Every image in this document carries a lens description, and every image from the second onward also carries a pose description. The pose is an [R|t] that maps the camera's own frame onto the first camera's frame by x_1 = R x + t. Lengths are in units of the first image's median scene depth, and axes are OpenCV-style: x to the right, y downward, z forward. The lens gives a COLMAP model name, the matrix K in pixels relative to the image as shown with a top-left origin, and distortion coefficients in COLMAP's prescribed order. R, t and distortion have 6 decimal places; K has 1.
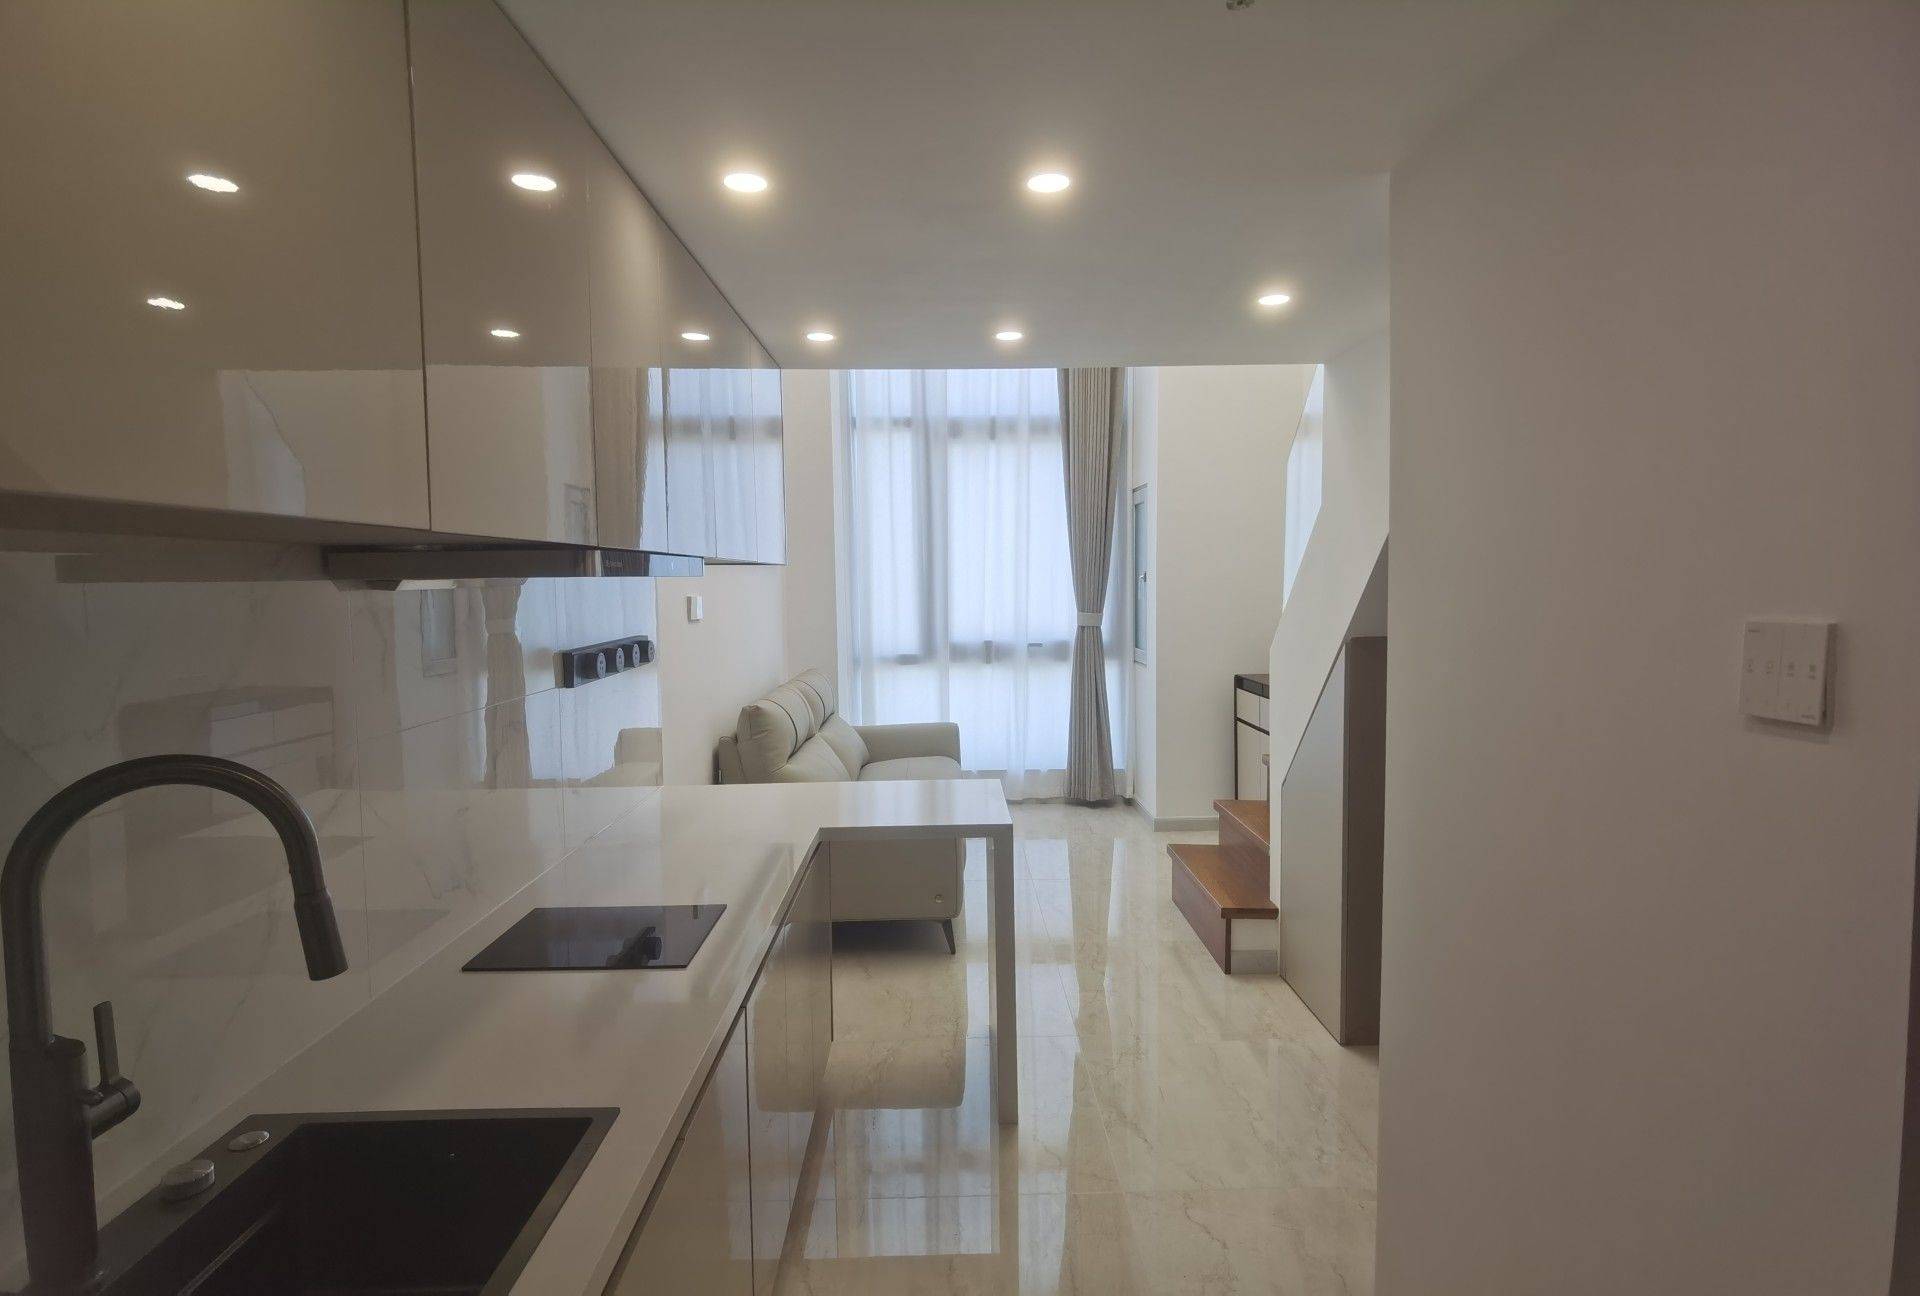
lens RADIAL K [[939.2, 0, 962.5], [0, 939.2, 662.9], [0, 0, 1]] dist [0.001007, 0.001012]
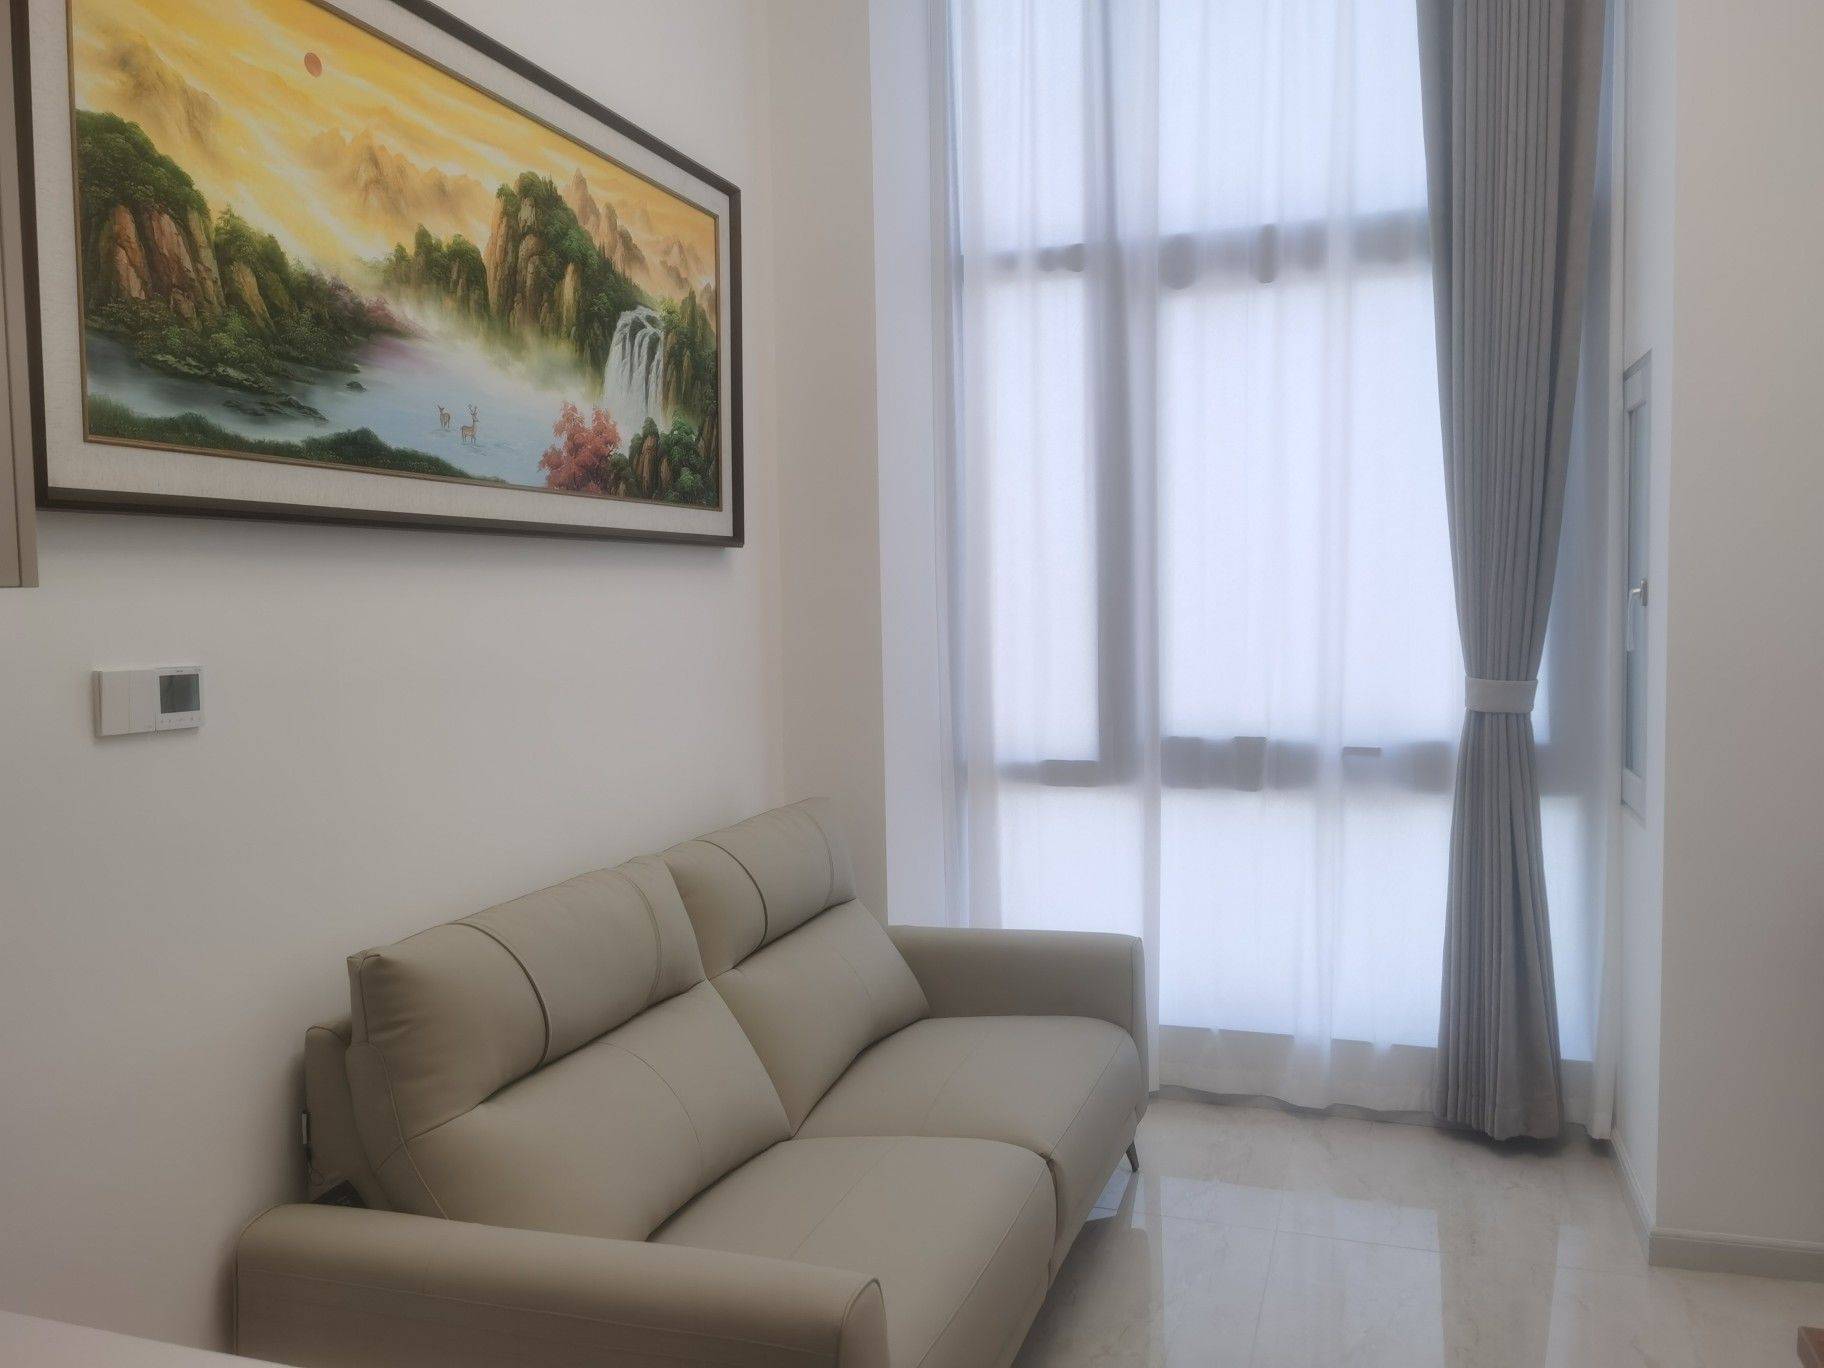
lens RADIAL K [[1373.6, 0, 904.9], [0, 1373.6, 675.1], [0, 0, 1]] dist [0.007745, -0.039831]
pose [[0.935809, 0.016702, -0.352112, 0.102820], [-0.024658, 0.999532, -0.018120, -0.037517], [0.351645, 0.025639, 0.935782, 0.345130]]
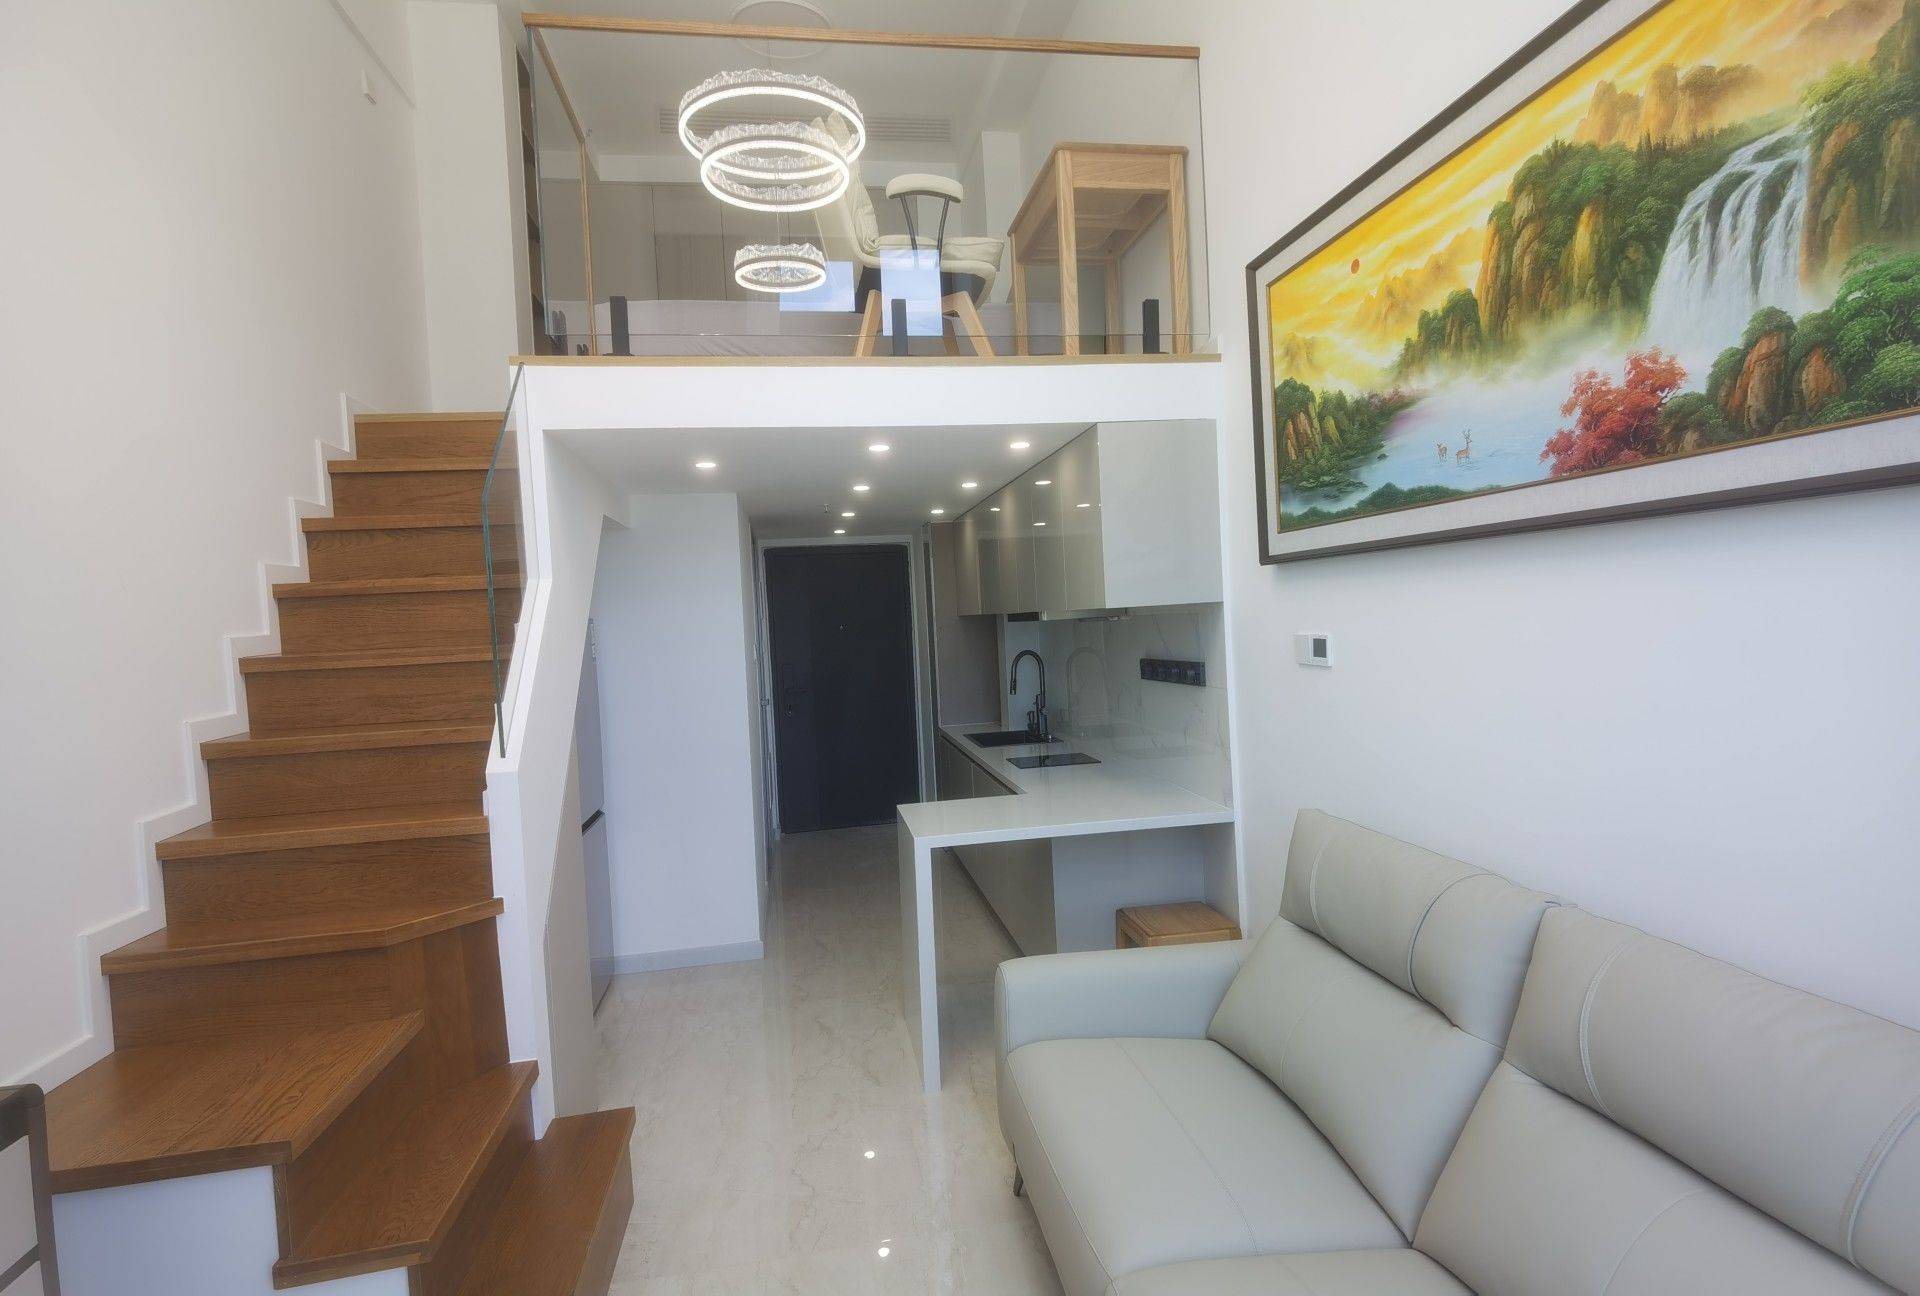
lens RADIAL K [[939.2, 0, 956.7], [0, 939.2, 640.5], [0, 0, 1]] dist [0.001007, 0.001012]
pose [[-0.987253, 0.059507, -0.147618, 0.073820], [0.042910, 0.992648, 0.113174, -0.078641], [0.153267, 0.105398, -0.982548, 0.805509]]
